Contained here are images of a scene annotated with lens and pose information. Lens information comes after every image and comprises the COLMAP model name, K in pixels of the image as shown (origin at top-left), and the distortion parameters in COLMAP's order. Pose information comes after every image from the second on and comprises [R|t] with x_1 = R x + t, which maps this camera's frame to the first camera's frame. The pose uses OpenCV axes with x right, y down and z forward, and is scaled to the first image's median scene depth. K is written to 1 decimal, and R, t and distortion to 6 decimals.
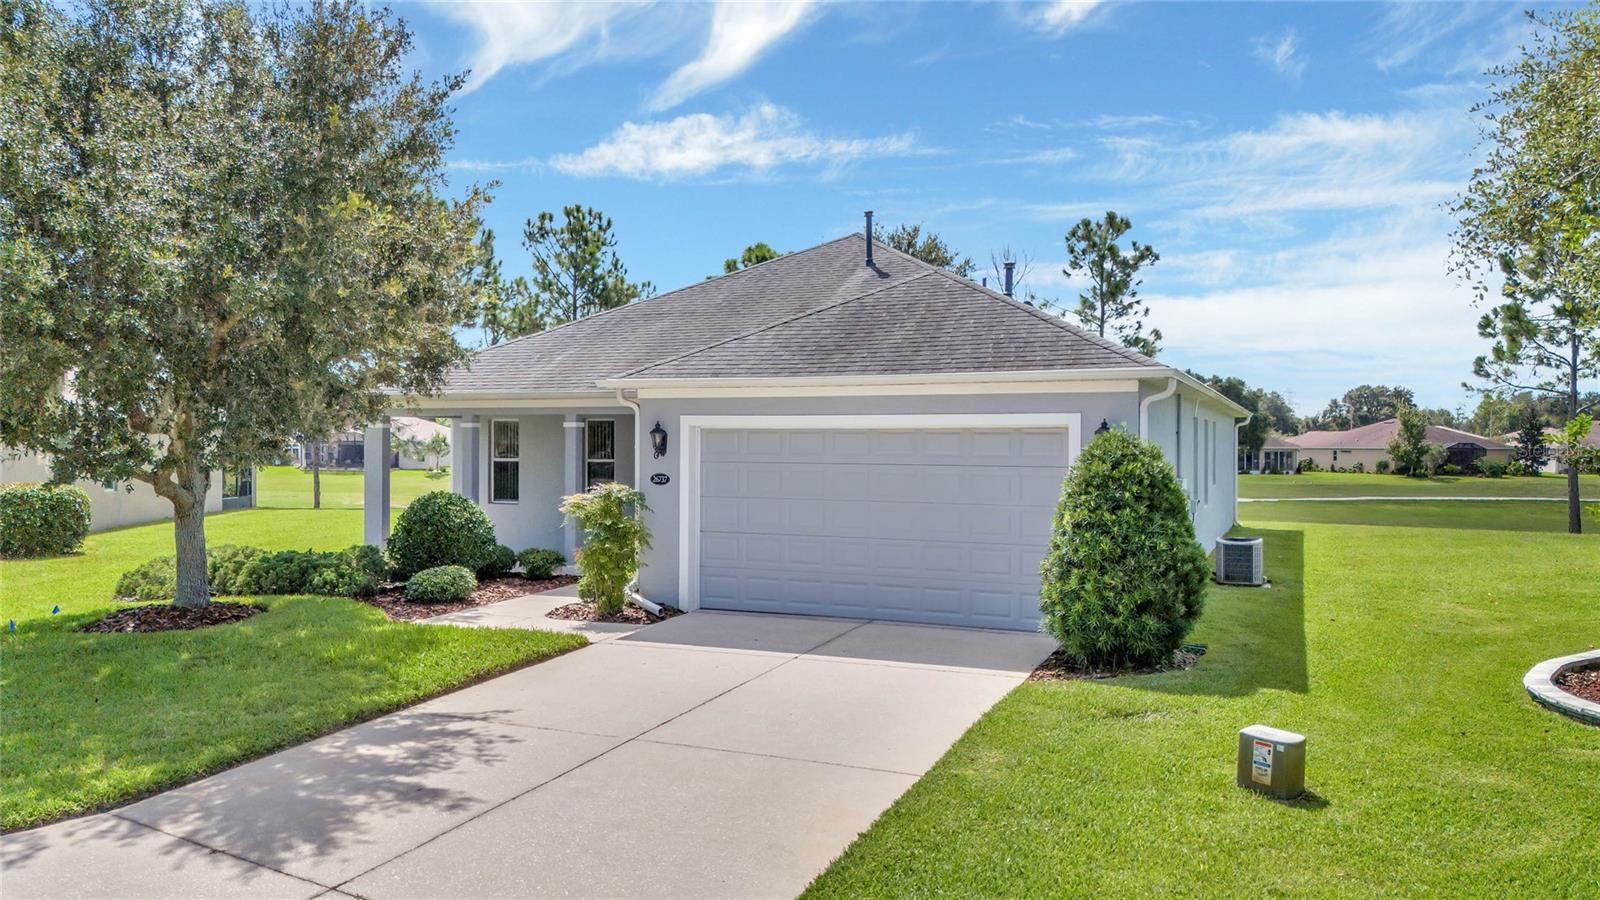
lens RADIAL K [[1184.2, 0, 810.5], [0, 1184.2, 462.1], [0, 0, 1]] dist [0.064121, -0.042834]
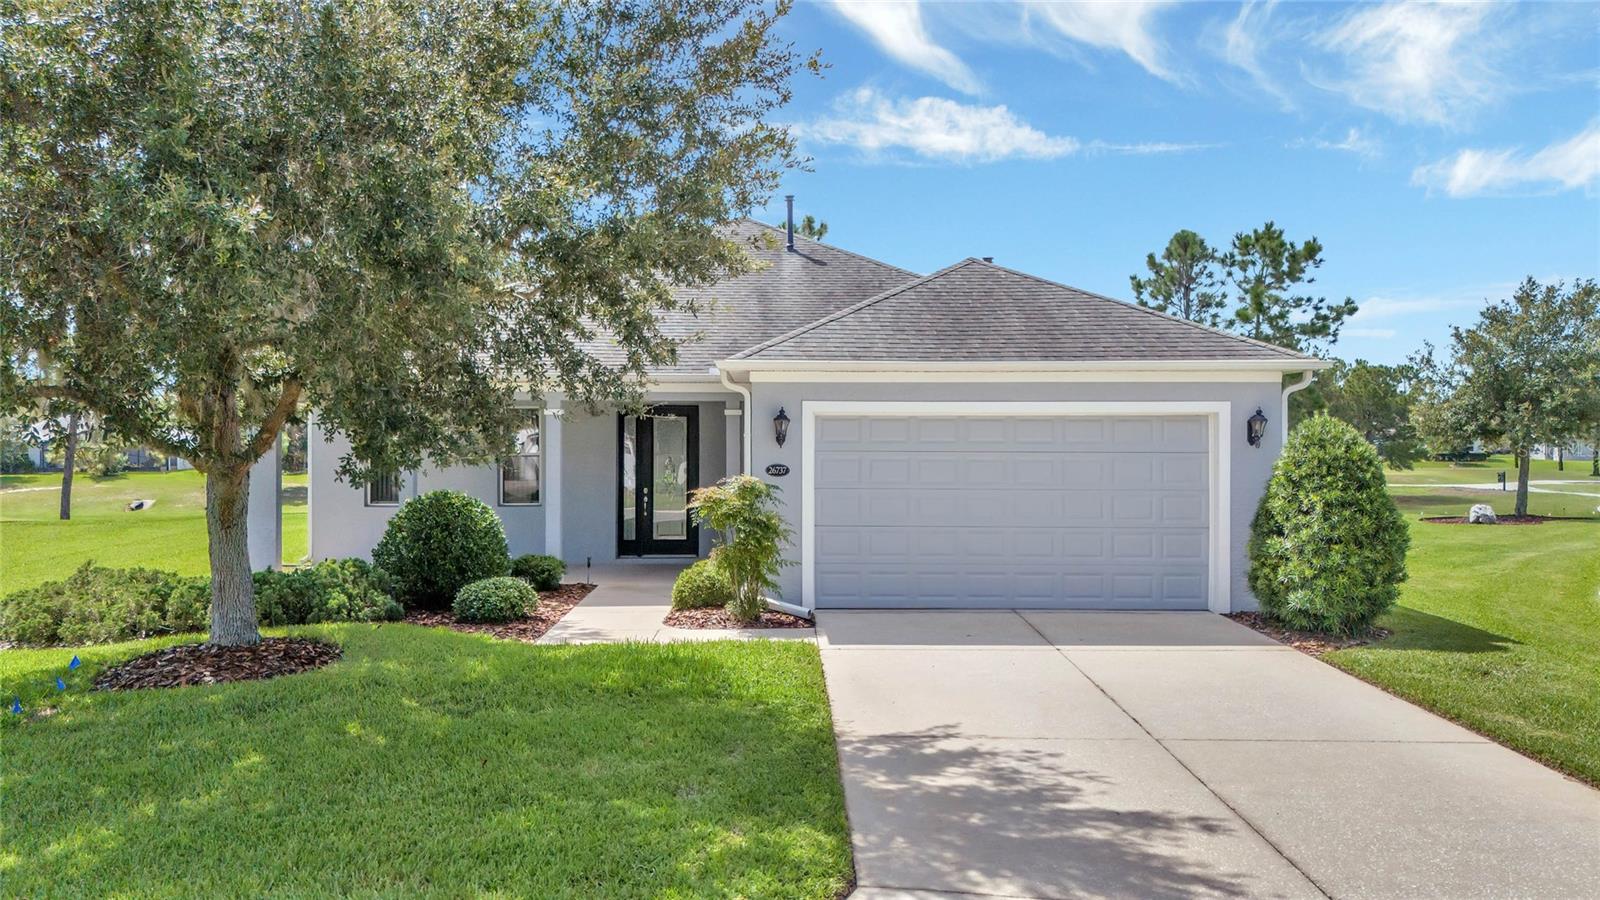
lens RADIAL K [[1184.2, 0, 807.5], [0, 1184.2, 435.4], [0, 0, 1]] dist [0.064121, -0.042834]
pose [[0.921310, -0.003977, 0.388809, -0.820806], [0.010660, 0.999830, -0.015031, 0.002651], [-0.388683, 0.017993, 0.921196, 0.247881]]
